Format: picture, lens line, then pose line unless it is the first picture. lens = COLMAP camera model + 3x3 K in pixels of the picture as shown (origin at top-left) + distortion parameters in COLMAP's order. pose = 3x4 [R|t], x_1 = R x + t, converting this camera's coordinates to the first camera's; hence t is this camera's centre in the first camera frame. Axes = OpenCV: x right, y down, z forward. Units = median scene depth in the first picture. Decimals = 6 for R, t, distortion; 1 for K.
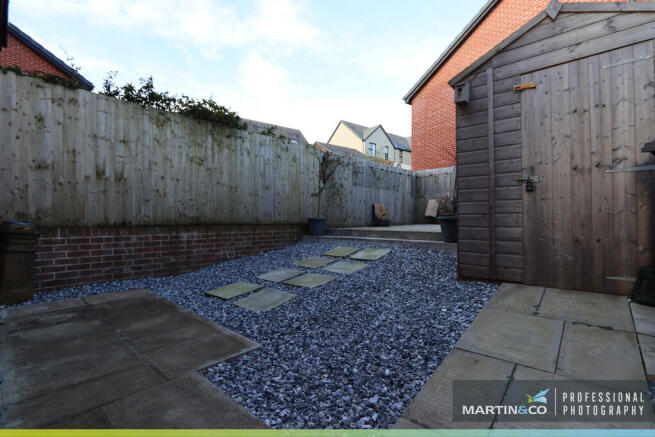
lens RADIAL K [[304.4, 0, 327.5], [0, 304.4, 218.5], [0, 0, 1]] dist [-0.002240, -0.000587]
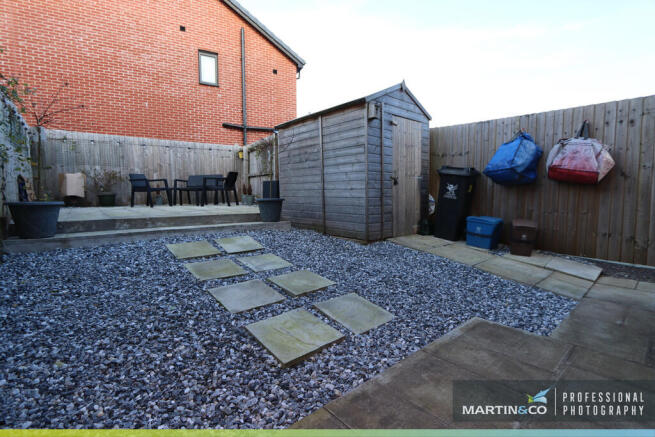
lens RADIAL K [[304.4, 0, 327.5], [0, 304.4, 218.5], [0, 0, 1]] dist [-0.002240, -0.000587]
pose [[0.118114, -0.073666, 0.990264, -1.144013], [0.002754, 0.997265, 0.073858, -0.024328], [-0.992996, -0.005997, 0.117993, 1.183647]]
